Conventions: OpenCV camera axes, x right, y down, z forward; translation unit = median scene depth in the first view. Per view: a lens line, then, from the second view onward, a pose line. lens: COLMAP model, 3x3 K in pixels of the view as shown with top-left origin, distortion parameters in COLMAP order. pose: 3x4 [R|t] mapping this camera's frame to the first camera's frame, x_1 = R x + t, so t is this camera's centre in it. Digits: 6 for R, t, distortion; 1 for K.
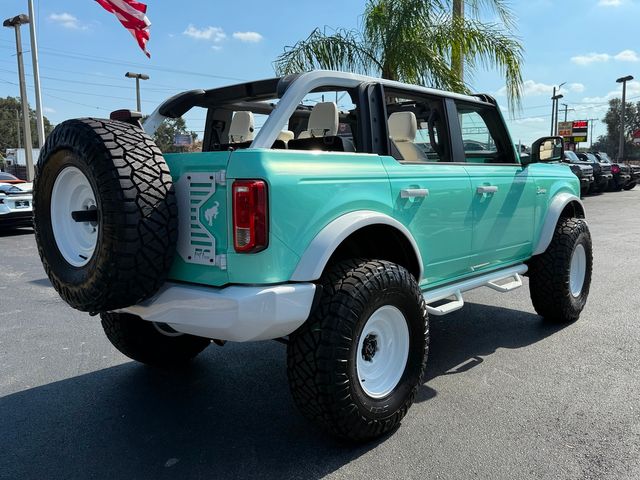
lens RADIAL K [[565.9, 0, 309.6], [0, 565.9, 237.5], [0, 0, 1]] dist [0.121063, -0.005608]
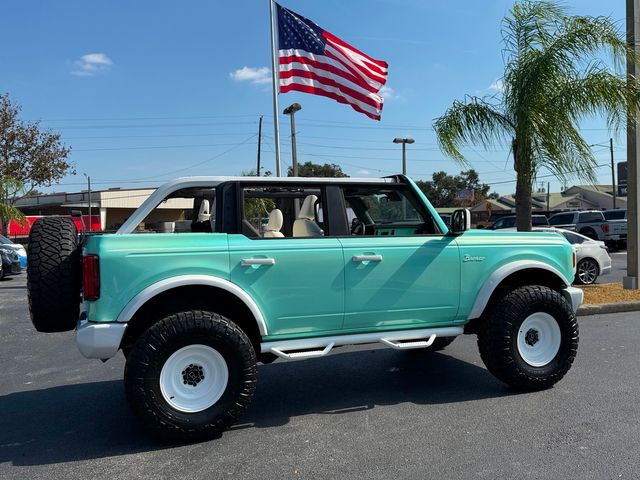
lens RADIAL K [[565.9, 0, 309.6], [0, 565.9, 237.5], [0, 0, 1]] dist [0.121063, -0.005608]
pose [[0.876718, -0.005691, -0.480970, 0.908846], [-0.038929, 0.995810, -0.082743, -0.029912], [0.479426, 0.091266, 0.872824, -0.093698]]
